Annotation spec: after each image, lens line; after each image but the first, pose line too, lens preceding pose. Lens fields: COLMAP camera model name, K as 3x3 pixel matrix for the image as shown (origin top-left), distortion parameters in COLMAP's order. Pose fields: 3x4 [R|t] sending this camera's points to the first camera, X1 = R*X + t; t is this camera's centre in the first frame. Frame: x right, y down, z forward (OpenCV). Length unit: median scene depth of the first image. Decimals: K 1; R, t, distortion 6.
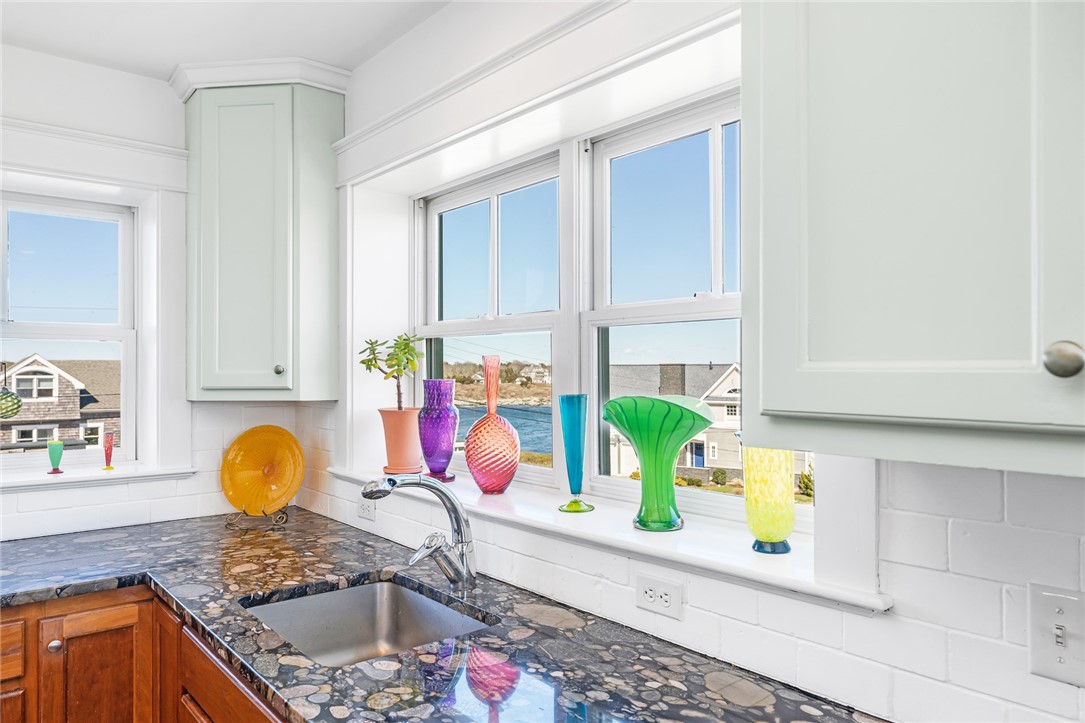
lens RADIAL K [[741.4, 0, 542.5], [0, 741.4, 361.5], [0, 0, 1]] dist [0.019736, 0.000048]
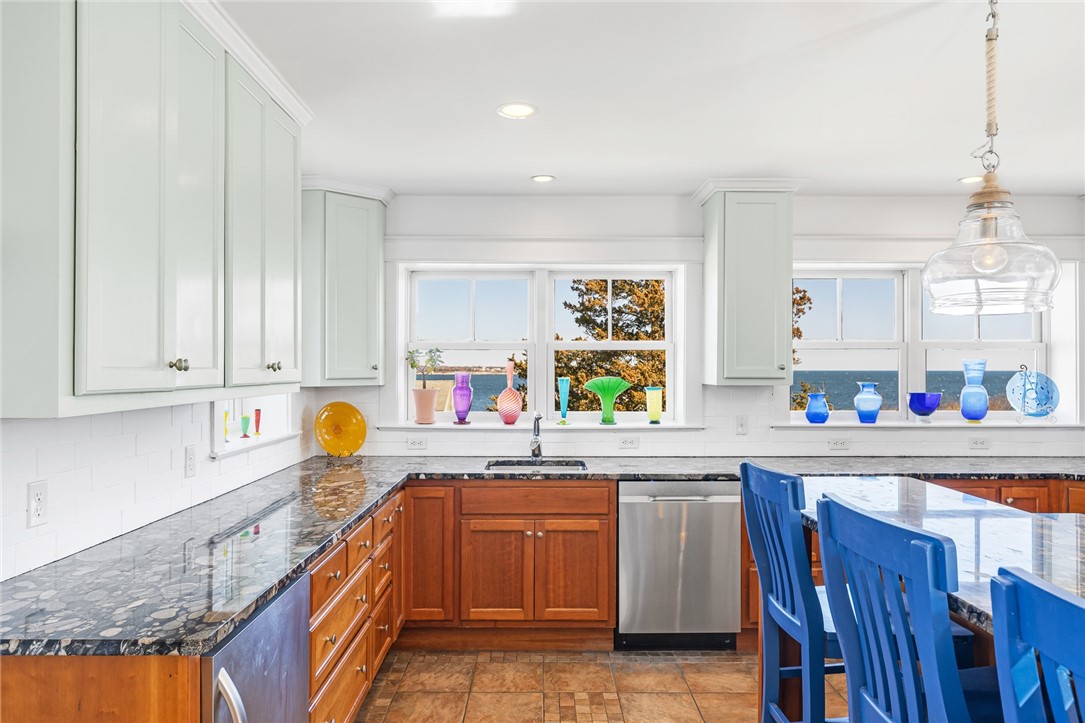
lens RADIAL K [[741.4, 0, 542.5], [0, 741.4, 361.5], [0, 0, 1]] dist [0.019736, 0.000048]
pose [[0.618340, 0.009954, 0.785848, -1.436222], [-0.012052, 0.999922, -0.003182, -0.001677], [-0.785818, -0.007503, 0.618412, -0.353640]]
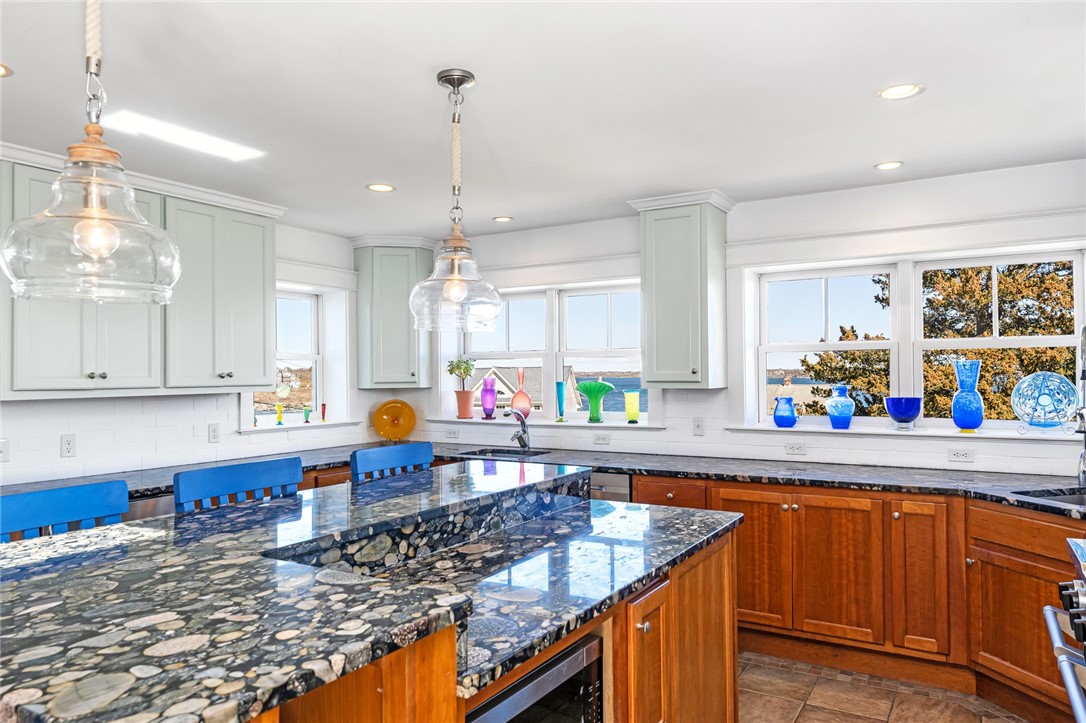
lens RADIAL K [[737.4, 0, 543.0], [0, 737.4, 361.5], [0, 0, 1]] dist [-0.001042, -0.000972]
pose [[0.940618, -0.000298, 0.339467, -0.732670], [0.002044, 0.999986, -0.004786, -0.015181], [-0.339461, 0.005196, 0.940606, -1.233874]]
